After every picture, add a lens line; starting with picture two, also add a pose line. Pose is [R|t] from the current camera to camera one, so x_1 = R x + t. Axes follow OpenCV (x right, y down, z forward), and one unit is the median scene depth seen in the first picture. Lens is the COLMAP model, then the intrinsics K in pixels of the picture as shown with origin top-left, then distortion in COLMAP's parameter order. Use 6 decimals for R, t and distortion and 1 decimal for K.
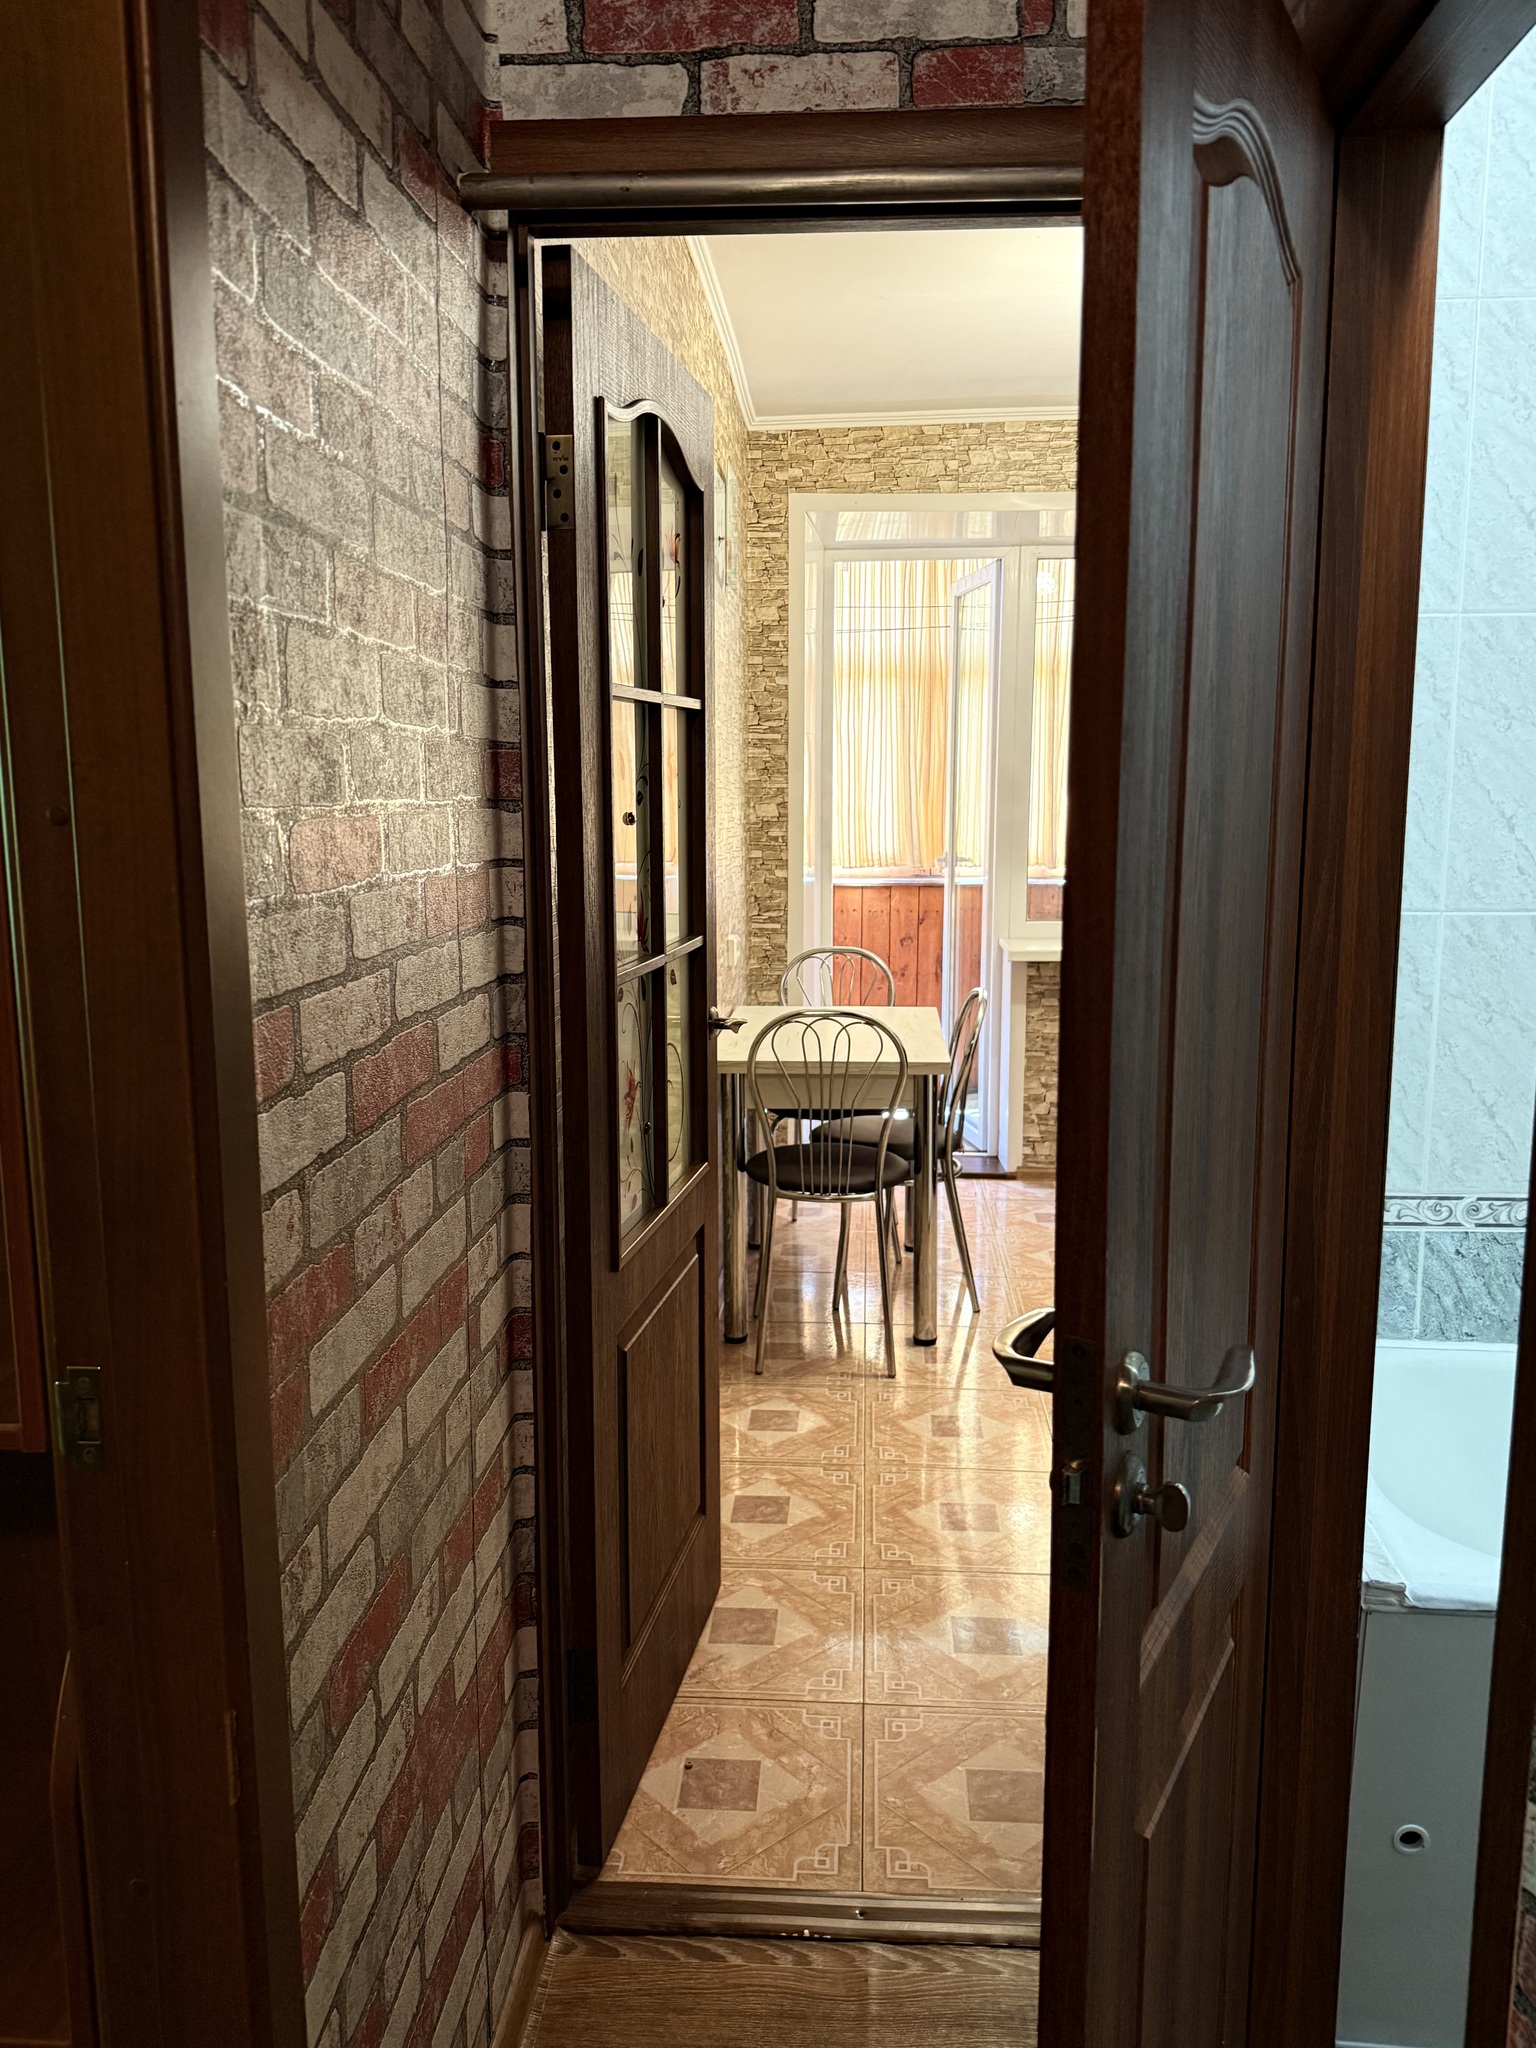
lens RADIAL K [[1505.9, 0, 767.8], [0, 1505.9, 1030.4], [0, 0, 1]] dist [0.023129, -0.032682]
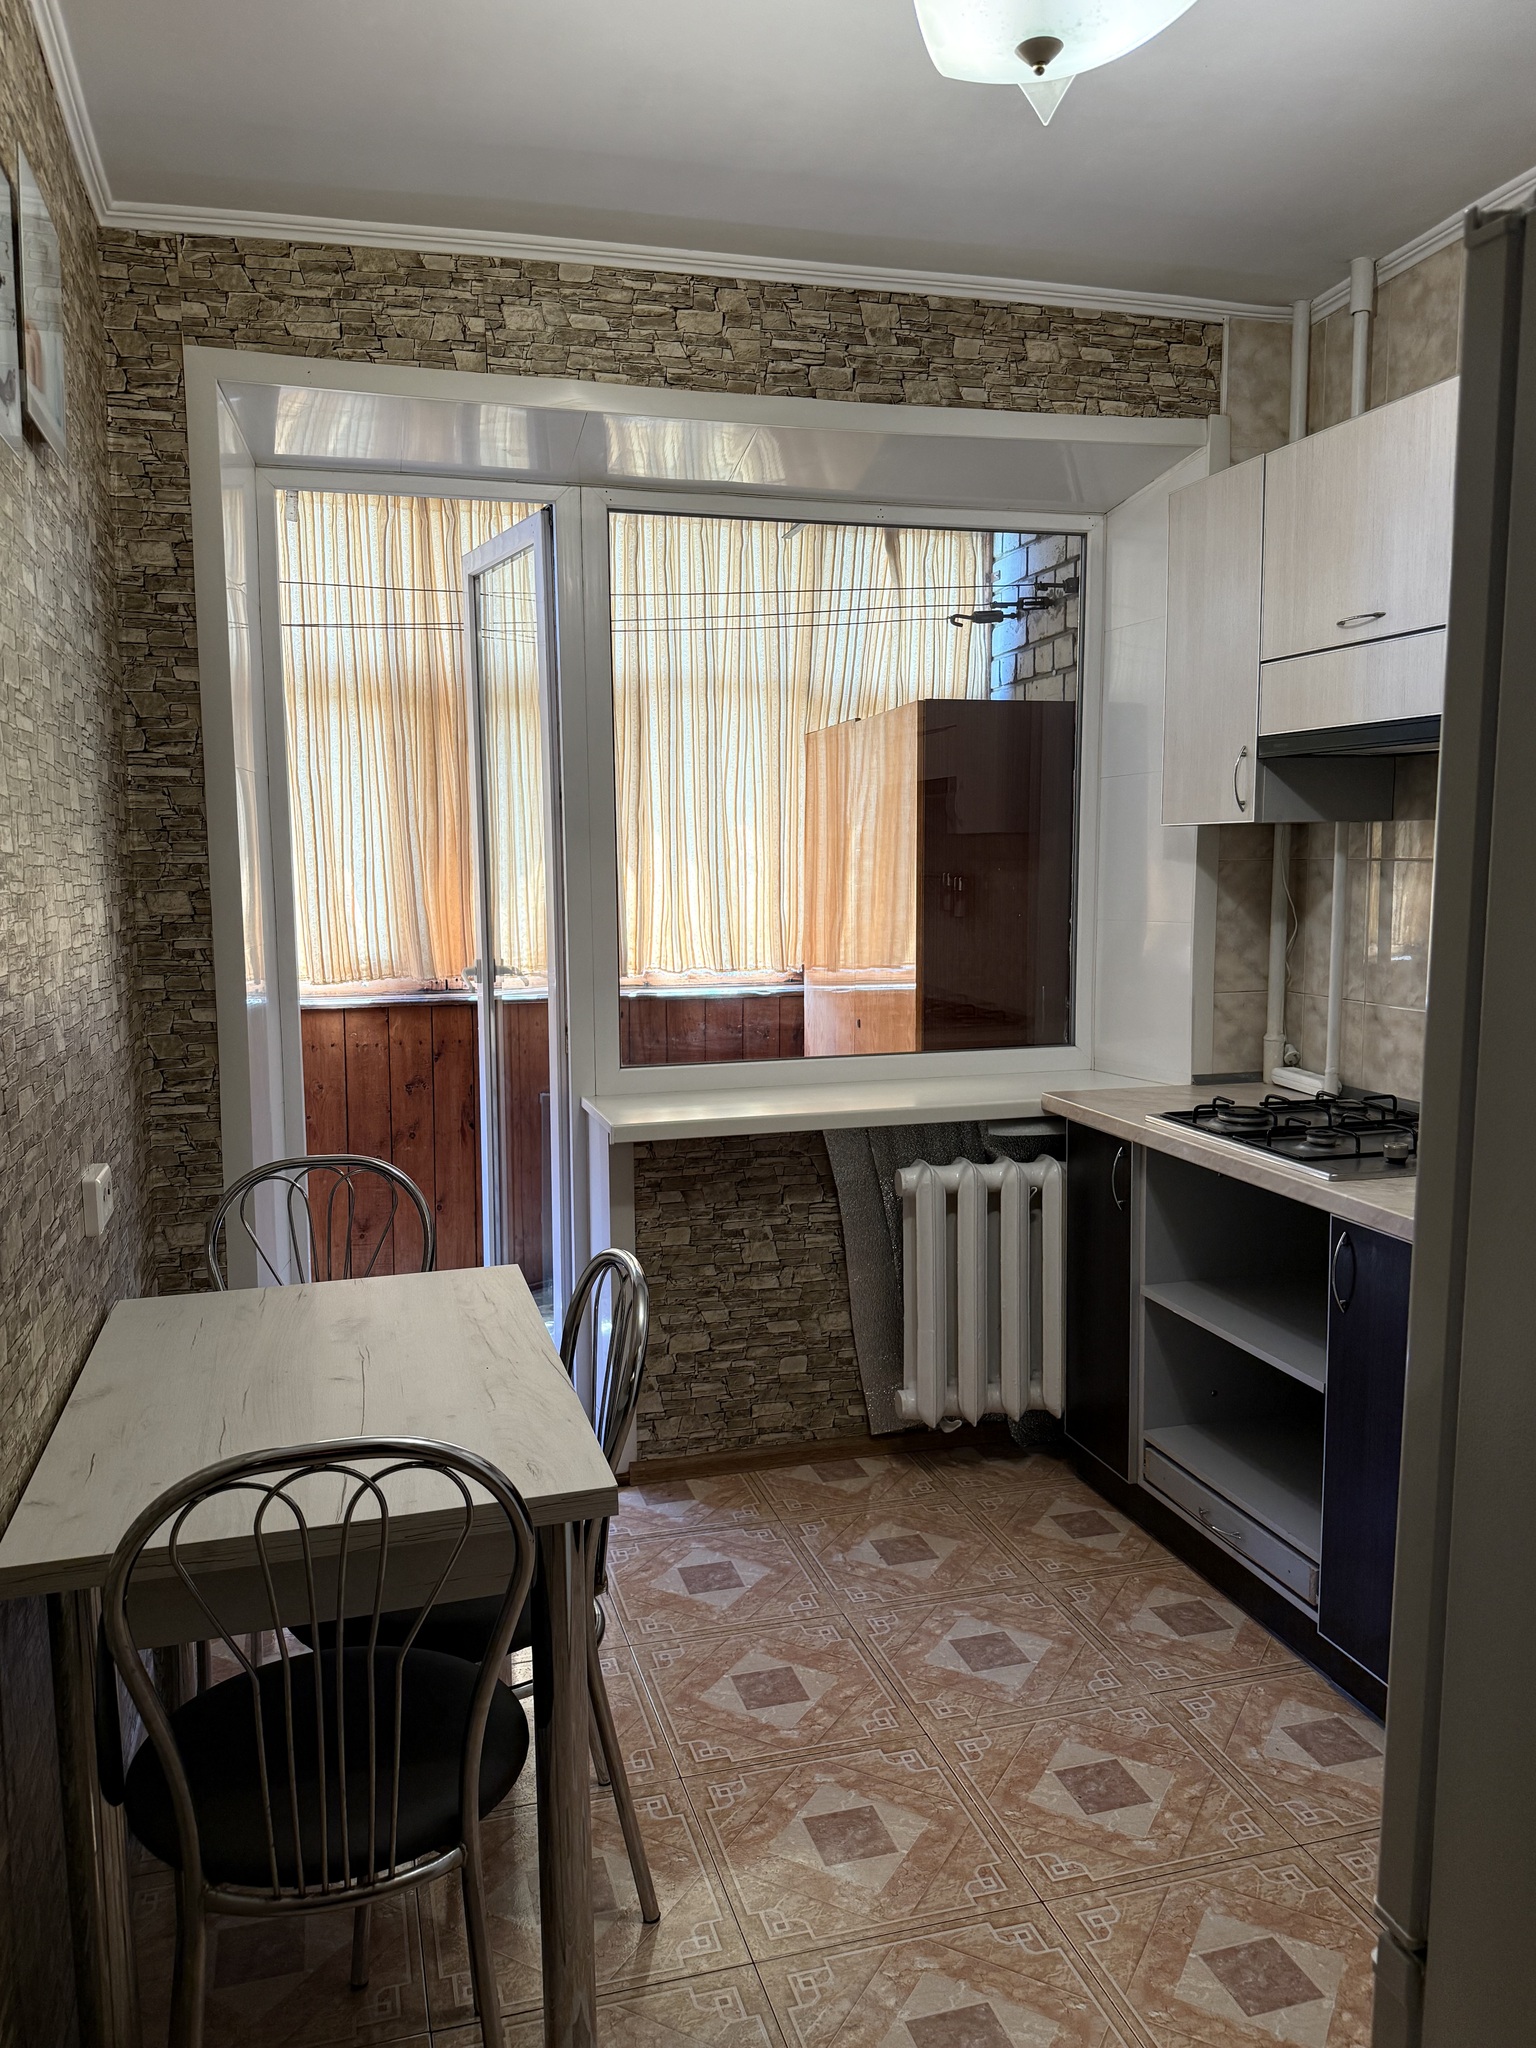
lens RADIAL K [[1505.9, 0, 783.5], [0, 1505.9, 1034.5], [0, 0, 1]] dist [0.023129, -0.032682]
pose [[0.935232, -0.046292, 0.350996, 0.013287], [0.060917, 0.997670, -0.030734, -0.067304], [-0.348755, 0.050125, 0.935872, 0.402335]]
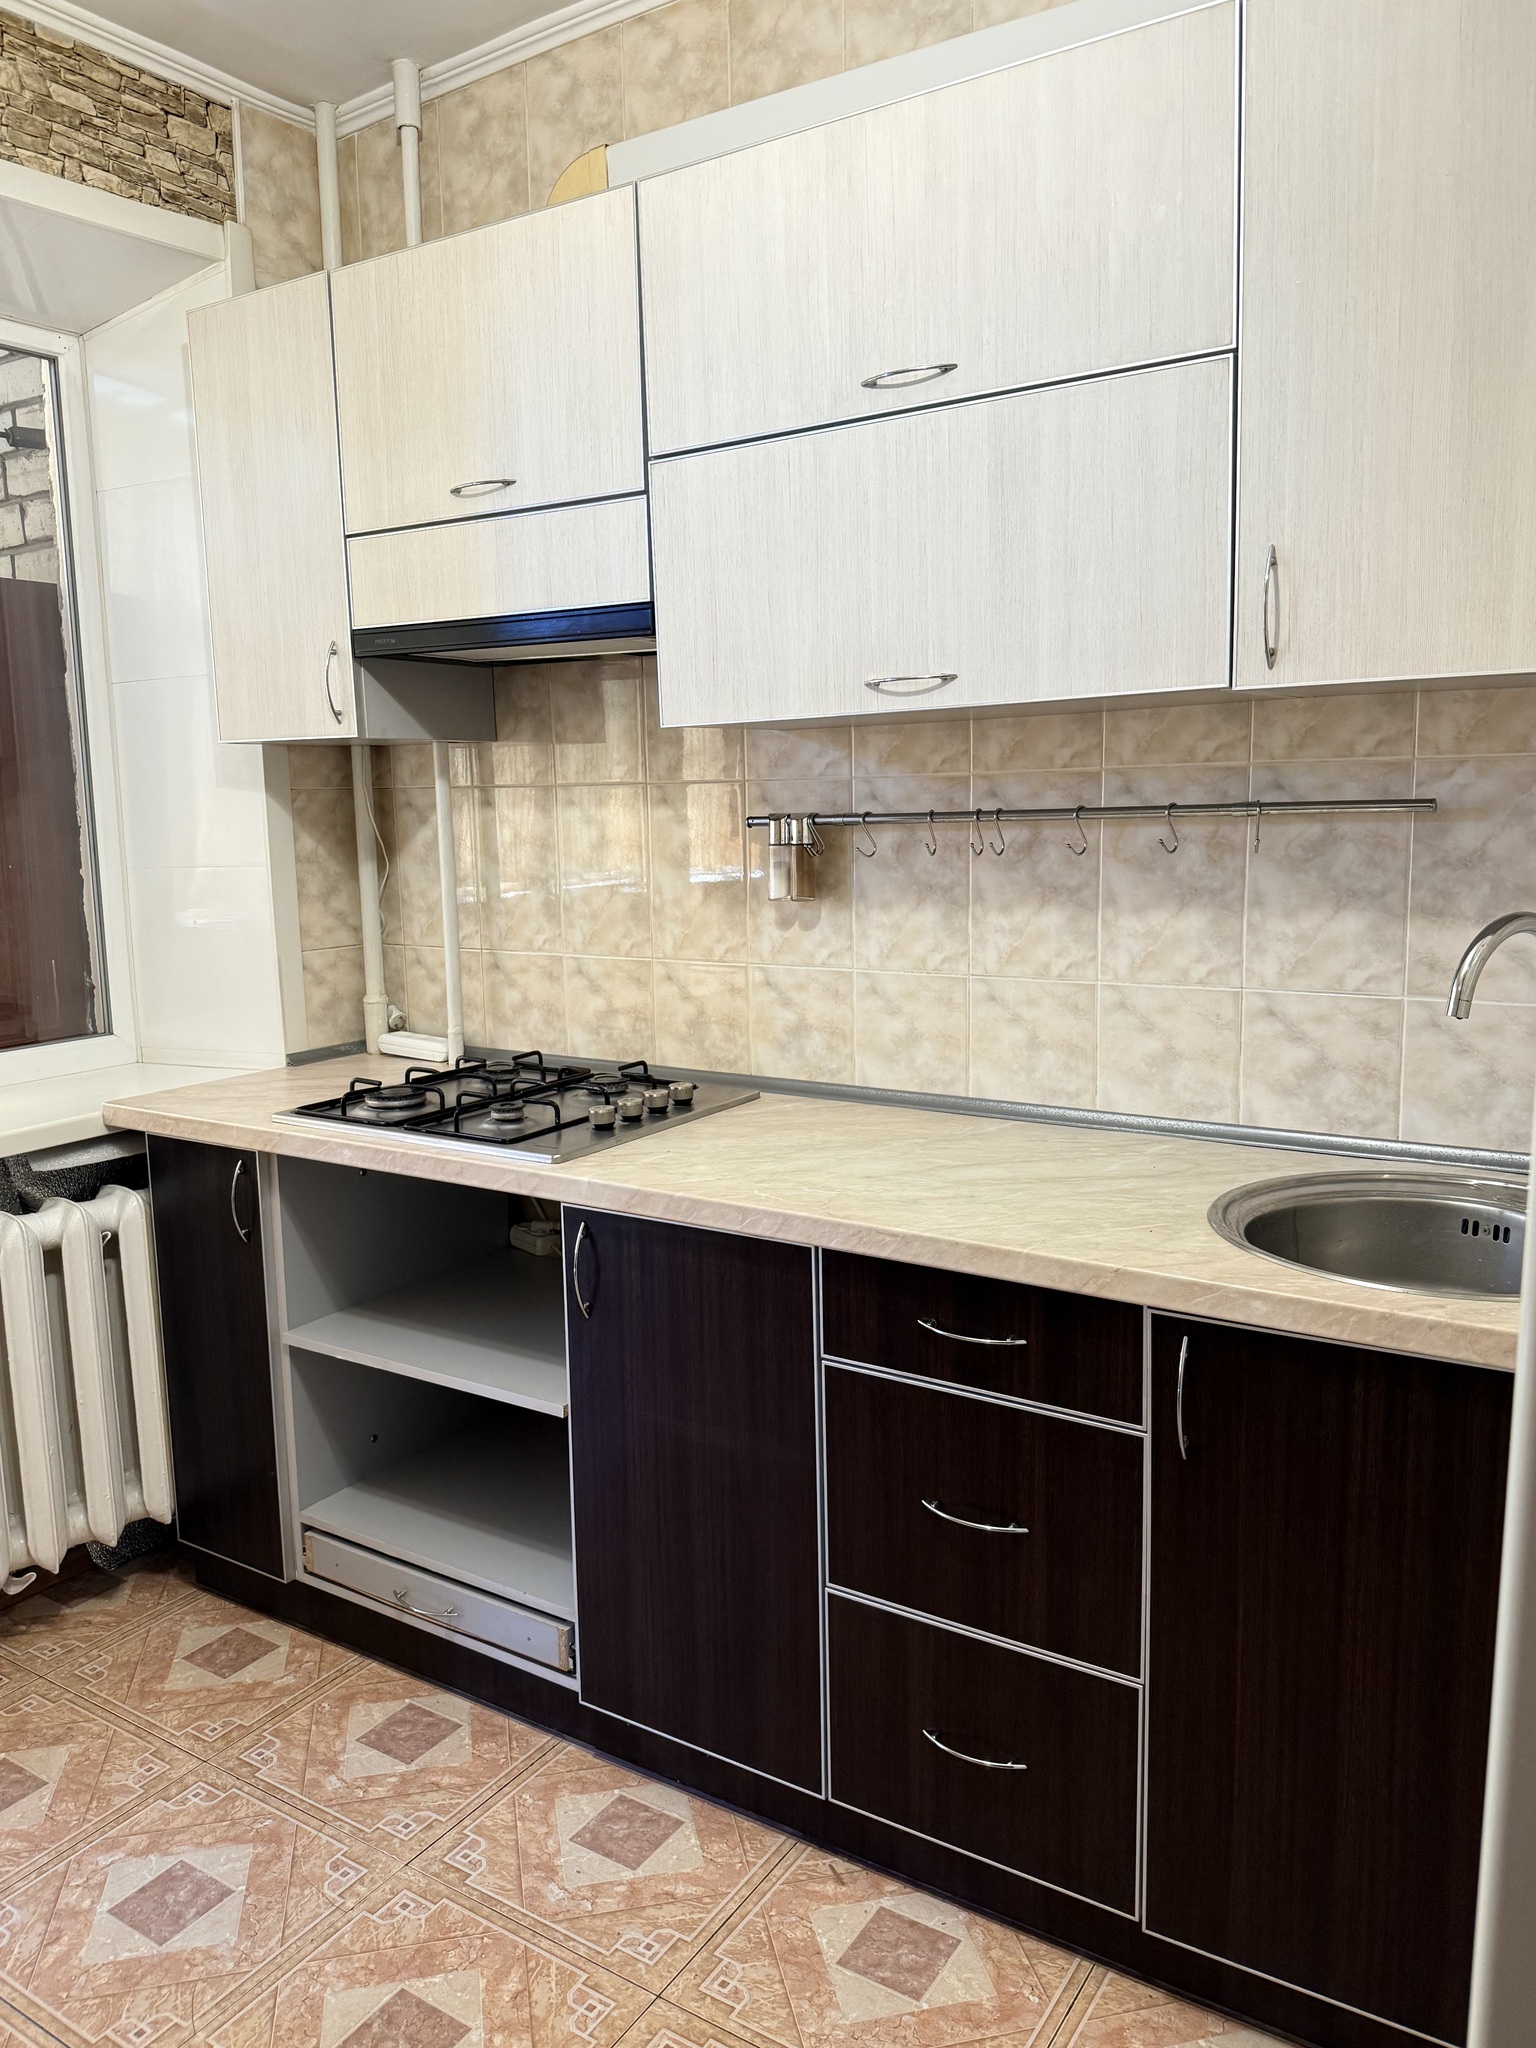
lens RADIAL K [[1505.9, 0, 760.2], [0, 1505.9, 1022.2], [0, 0, 1]] dist [0.023129, -0.032682]
pose [[0.489899, -0.134742, 0.861303, 0.043330], [0.158226, 0.985317, 0.064146, -0.082245], [-0.857300, 0.104856, 0.504026, 0.598414]]
